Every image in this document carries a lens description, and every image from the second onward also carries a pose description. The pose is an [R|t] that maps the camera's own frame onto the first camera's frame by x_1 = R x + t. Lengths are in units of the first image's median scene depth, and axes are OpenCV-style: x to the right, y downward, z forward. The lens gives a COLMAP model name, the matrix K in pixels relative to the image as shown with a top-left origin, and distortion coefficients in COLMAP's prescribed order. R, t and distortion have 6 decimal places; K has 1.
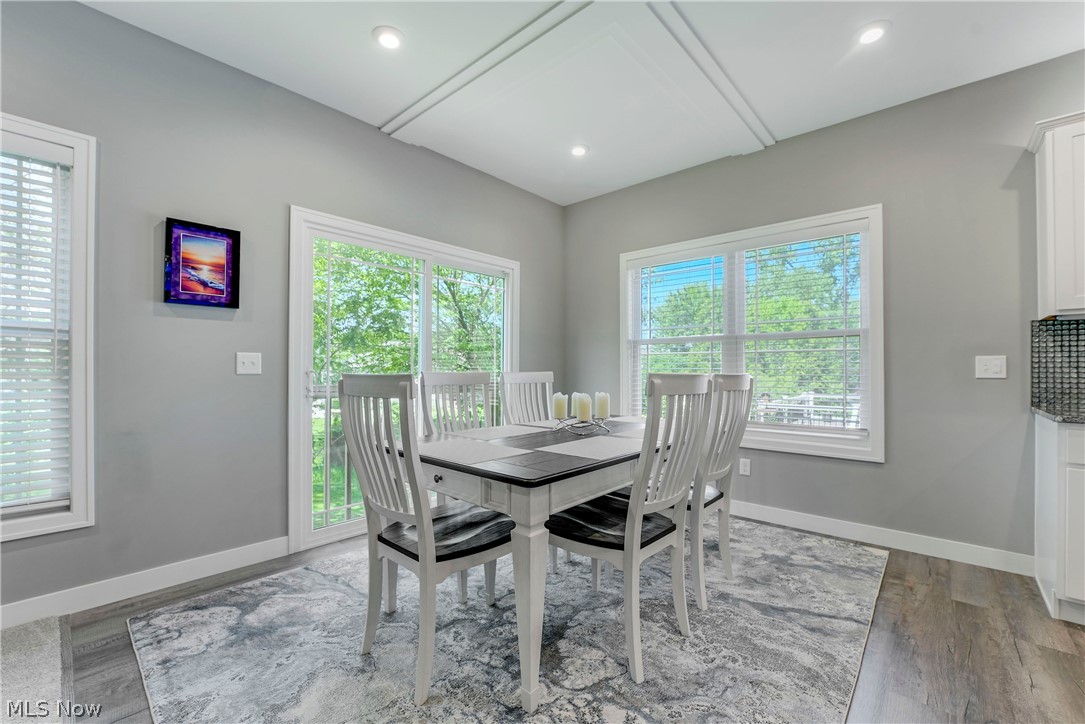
lens RADIAL K [[451.1, 0, 541.0], [0, 451.1, 368.5], [0, 0, 1]] dist [-0.021401, 0.001990]
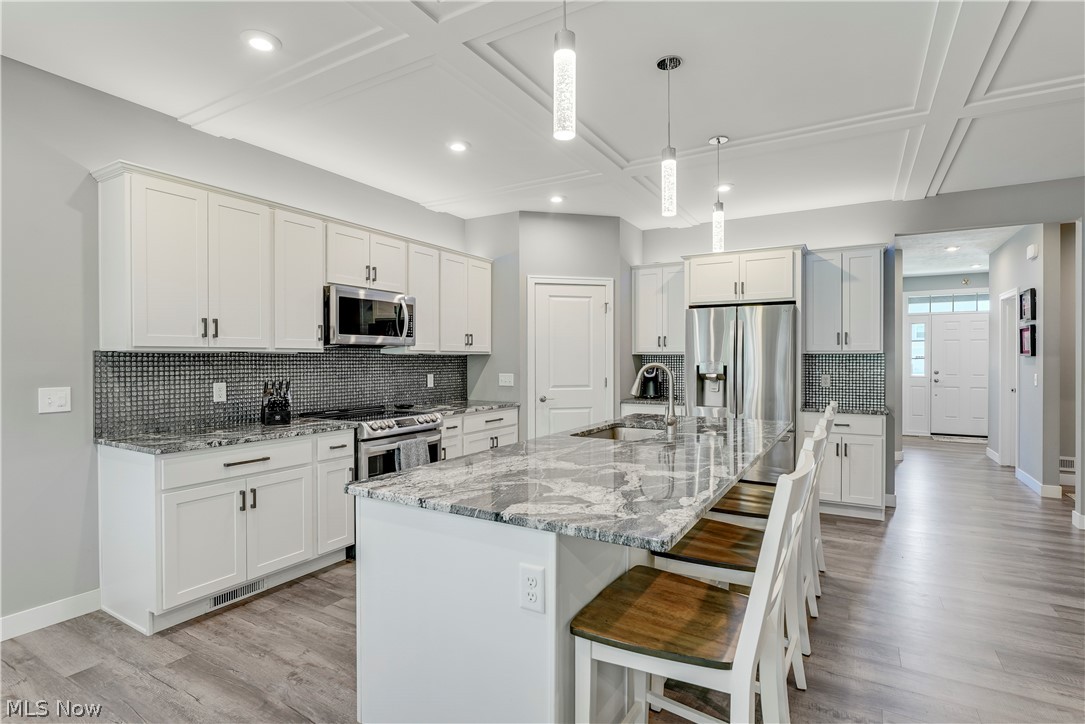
lens RADIAL K [[531.6, 0, 534.1], [0, 531.6, 365.7], [0, 0, 1]] dist [-0.006393, -0.000568]
pose [[-0.190625, -0.014519, 0.981556, -0.236989], [-0.002713, 0.999895, 0.014263, -0.098737], [-0.981659, 0.000056, -0.190644, 0.275644]]
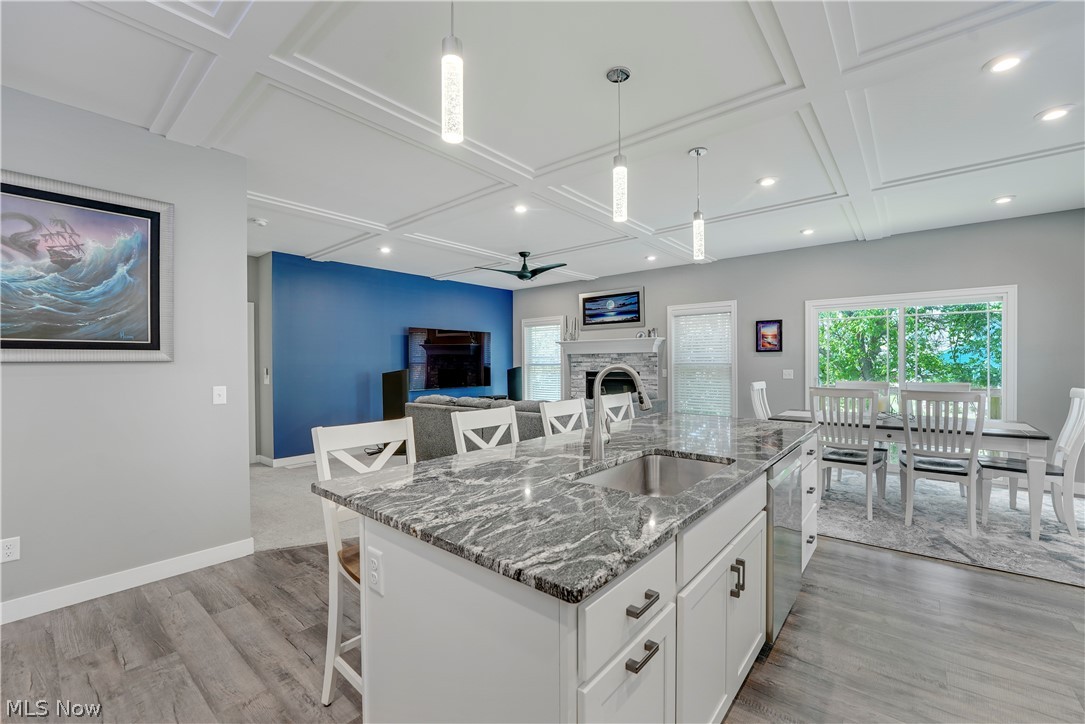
lens RADIAL K [[451.1, 0, 546.6], [0, 451.1, 363.7], [0, 0, 1]] dist [-0.021401, 0.001990]
pose [[0.048916, 0.002074, -0.998801, 1.778000], [0.009208, 0.999954, 0.002527, -0.090929], [0.998760, -0.009320, 0.048894, -0.415320]]
